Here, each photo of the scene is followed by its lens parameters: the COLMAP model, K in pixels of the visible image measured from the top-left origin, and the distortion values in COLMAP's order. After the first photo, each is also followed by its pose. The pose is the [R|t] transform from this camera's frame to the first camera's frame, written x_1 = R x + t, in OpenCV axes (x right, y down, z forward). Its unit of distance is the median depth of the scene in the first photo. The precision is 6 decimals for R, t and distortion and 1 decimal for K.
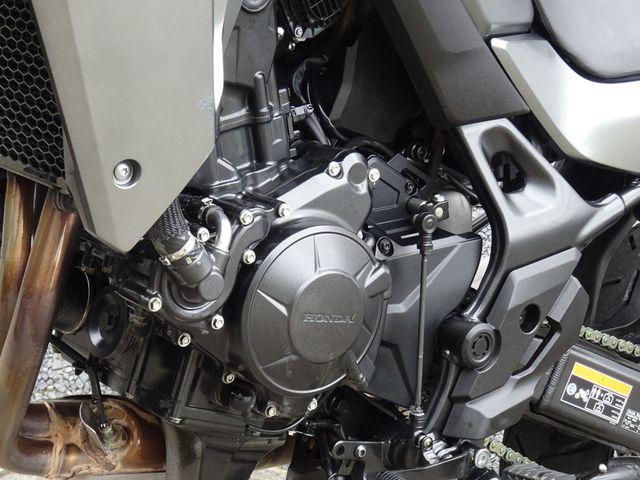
lens RADIAL K [[1442.5, 0, 319.1], [0, 1442.5, 240.8], [0, 0, 1]] dist [-0.008419, 0.000000]
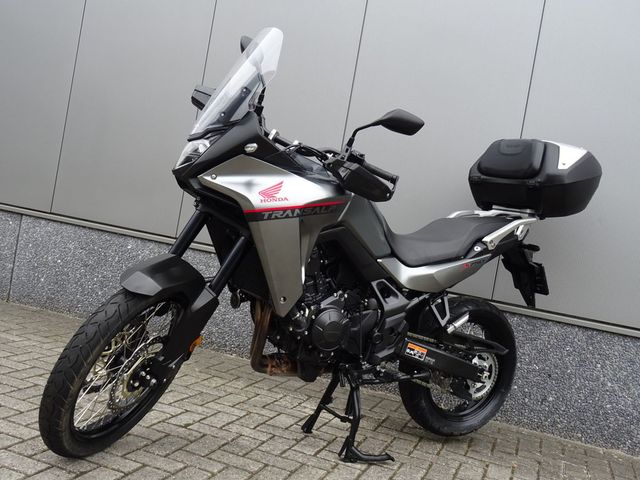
lens RADIAL K [[674.6, 0, 322.2], [0, 674.6, 240.9], [0, 0, 1]] dist [0.015749, 0.000000]
pose [[0.993792, -0.028653, -0.107497, 0.171718], [0.019362, 0.996064, -0.086500, -0.035045], [0.109553, 0.083882, 0.990435, -0.849839]]
